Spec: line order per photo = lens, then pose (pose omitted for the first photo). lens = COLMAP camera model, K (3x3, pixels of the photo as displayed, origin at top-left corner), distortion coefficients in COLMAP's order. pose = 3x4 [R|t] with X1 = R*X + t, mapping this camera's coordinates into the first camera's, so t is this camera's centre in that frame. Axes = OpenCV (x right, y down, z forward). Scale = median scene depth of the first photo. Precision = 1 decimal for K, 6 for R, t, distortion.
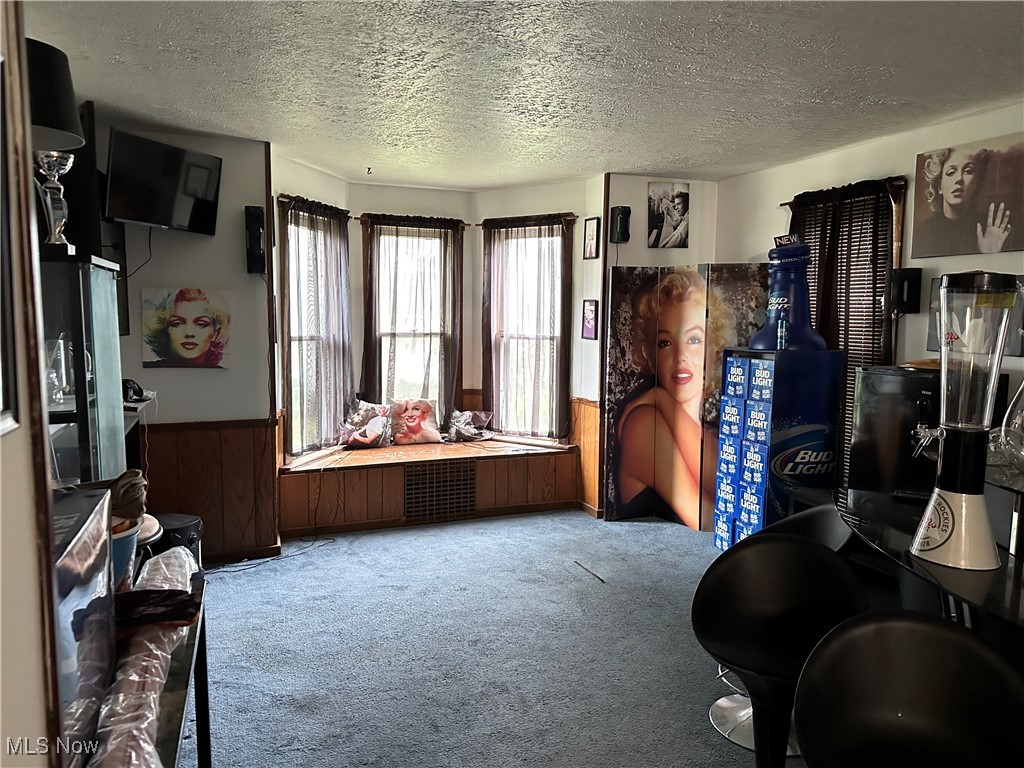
lens RADIAL K [[714.7, 0, 506.5], [0, 714.7, 374.9], [0, 0, 1]] dist [0.139053, -0.212944]
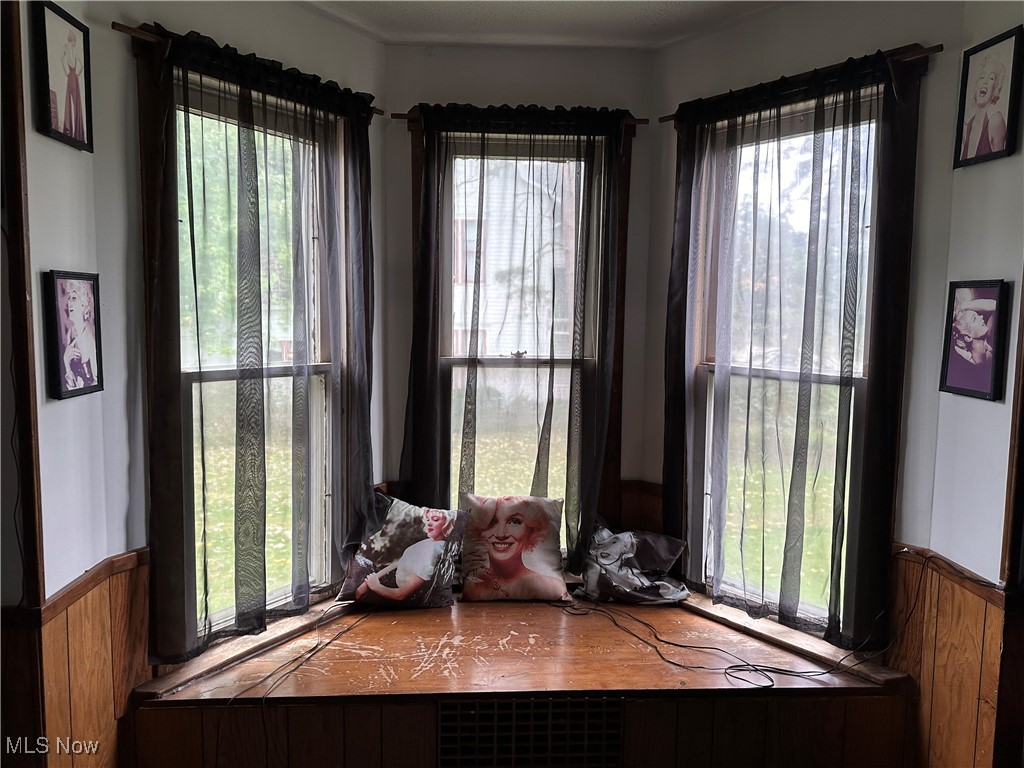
lens RADIAL K [[714.7, 0, 506.5], [0, 714.7, 374.9], [0, 0, 1]] dist [0.139053, -0.212944]
pose [[0.948889, 0.030057, -0.314174, 0.013641], [-0.029602, 0.999542, 0.006220, -0.051300], [0.314217, 0.003398, 0.949345, 0.554670]]
